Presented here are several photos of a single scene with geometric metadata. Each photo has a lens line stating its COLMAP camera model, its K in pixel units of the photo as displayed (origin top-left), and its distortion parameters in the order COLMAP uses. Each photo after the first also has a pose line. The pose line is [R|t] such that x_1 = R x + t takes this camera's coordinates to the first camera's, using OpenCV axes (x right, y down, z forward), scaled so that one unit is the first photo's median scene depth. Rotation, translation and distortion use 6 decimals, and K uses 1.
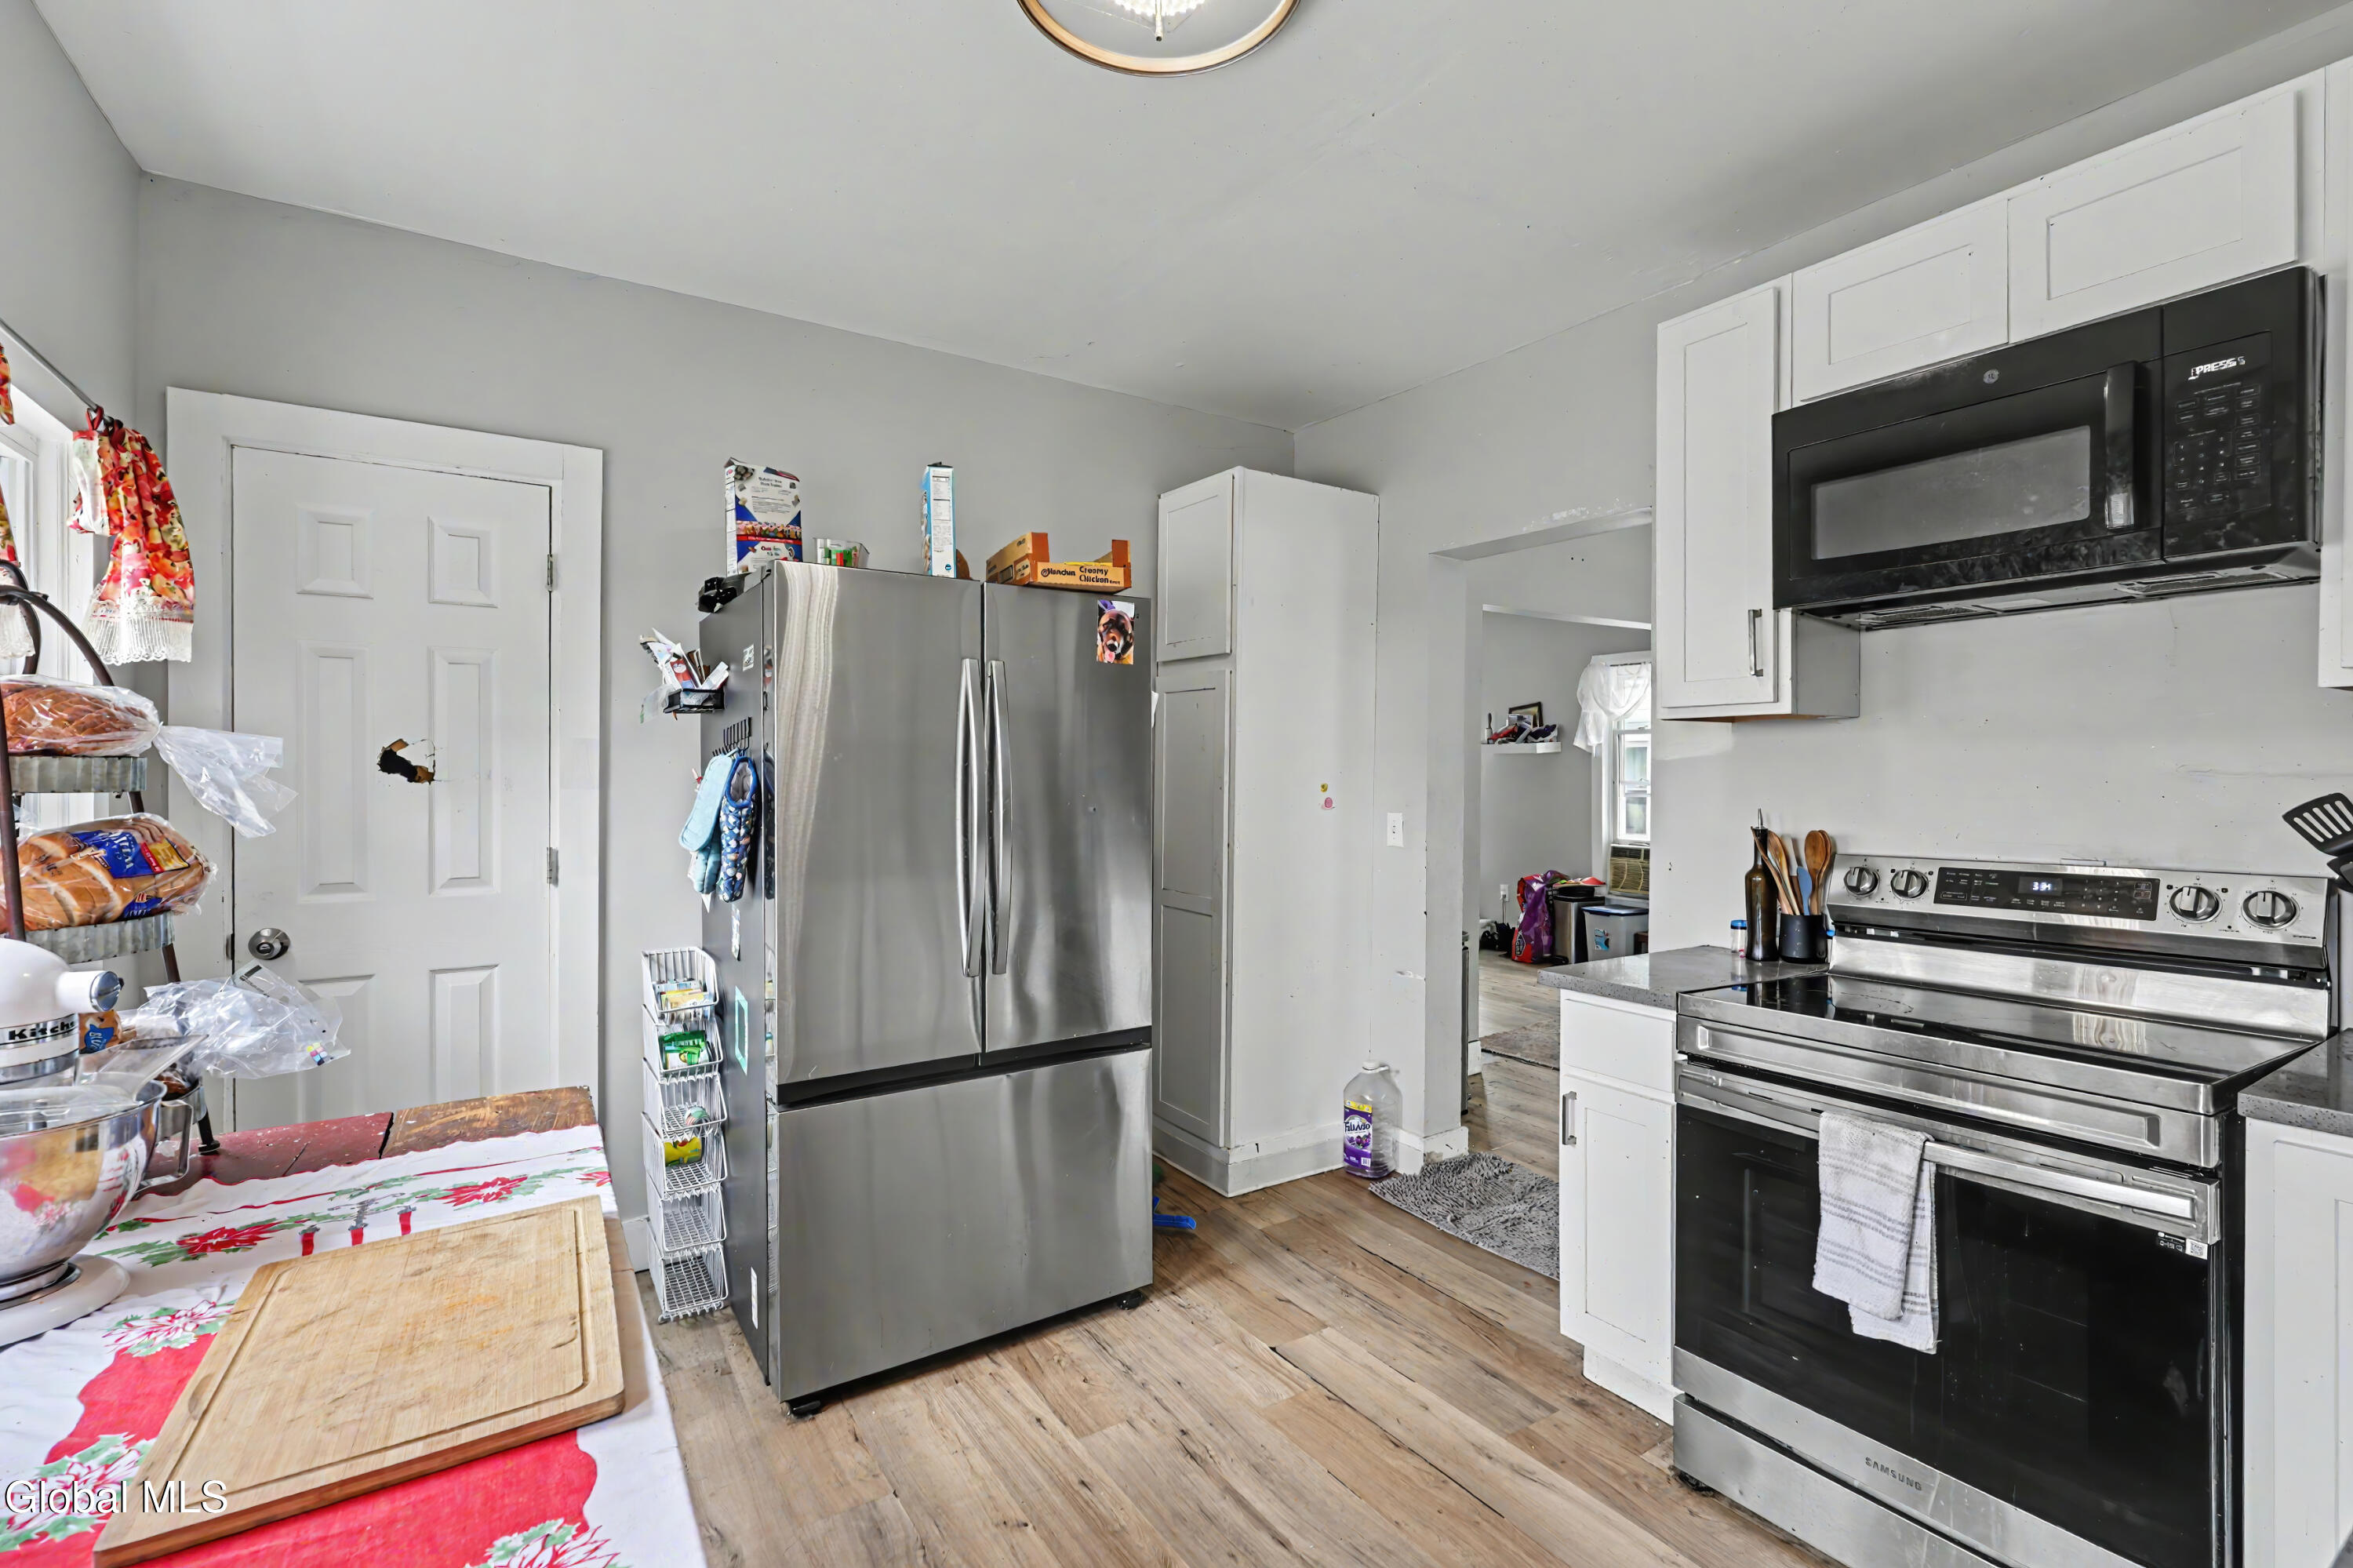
lens RADIAL K [[1060.2, 0, 1176.5], [0, 1060.2, 784.0], [0, 0, 1]] dist [-0.000061, 0.000120]
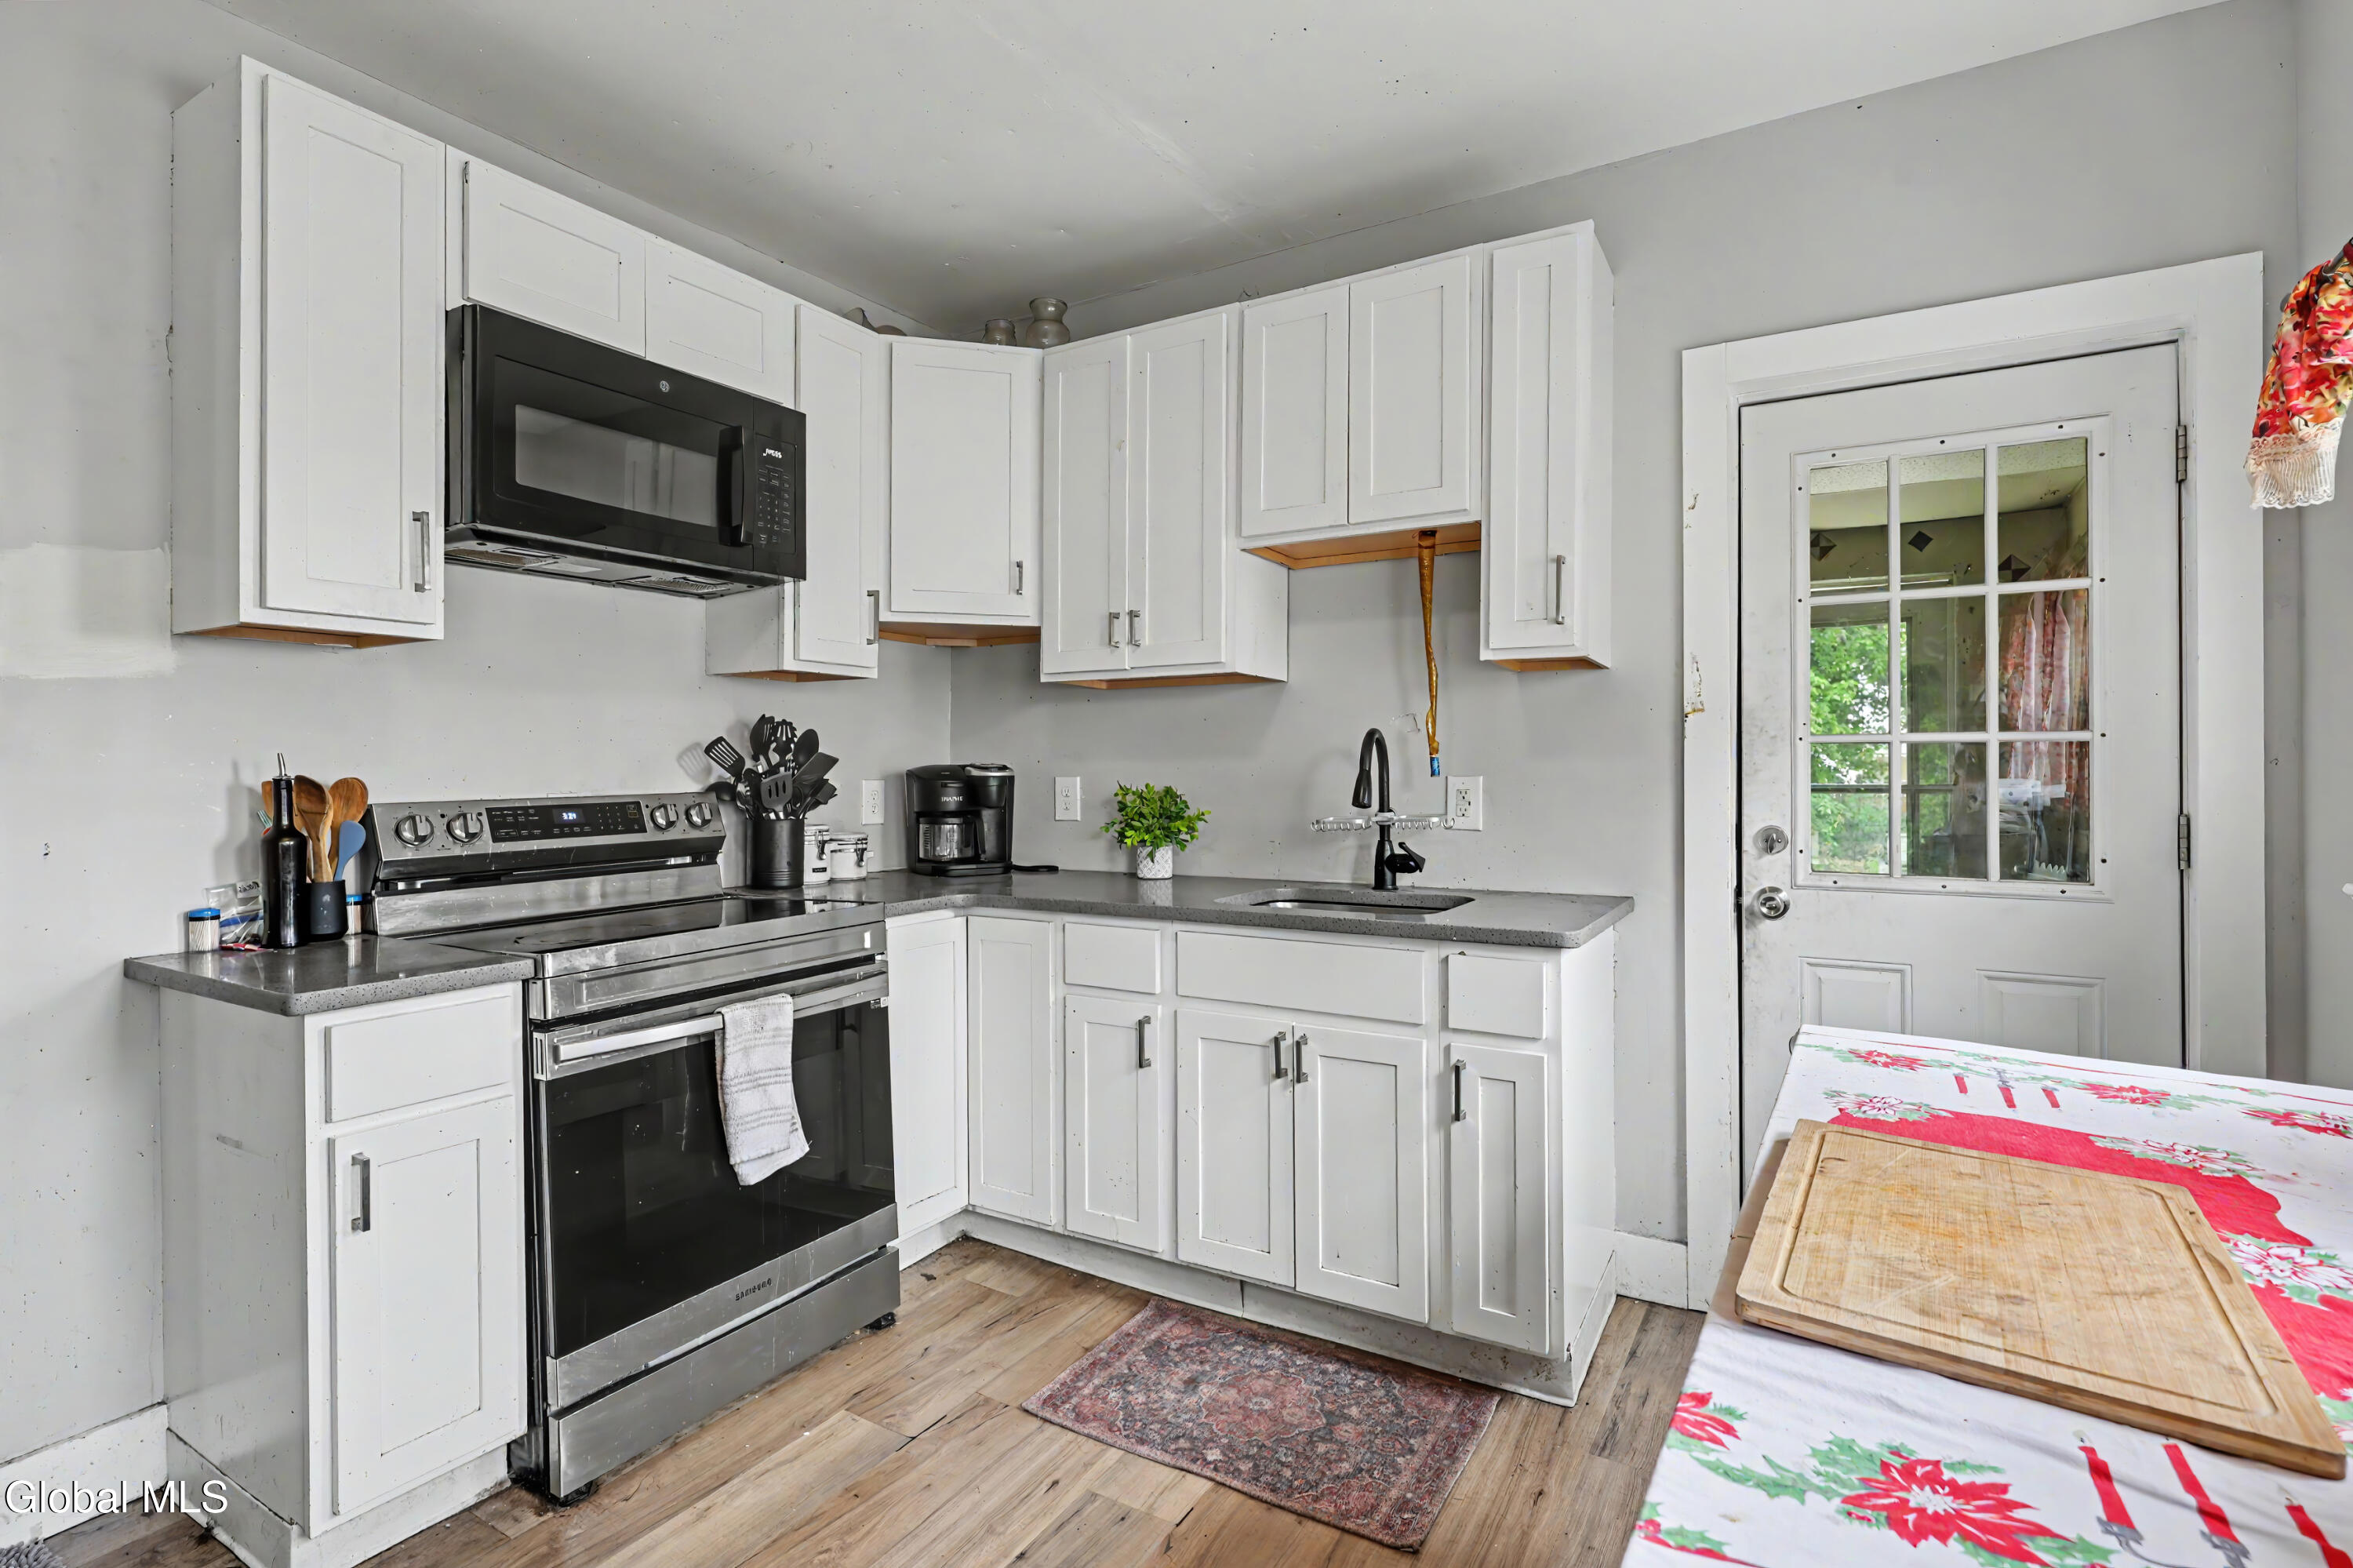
lens RADIAL K [[1152.4, 0, 1176.5], [0, 1152.4, 784.0], [0, 0, 1]] dist [0.001614, 0.000766]
pose [[-0.441133, -0.006085, 0.897421, -0.735401], [0.012370, 0.999841, 0.012860, 0.064980], [-0.897357, 0.016774, -0.440987, 1.165549]]
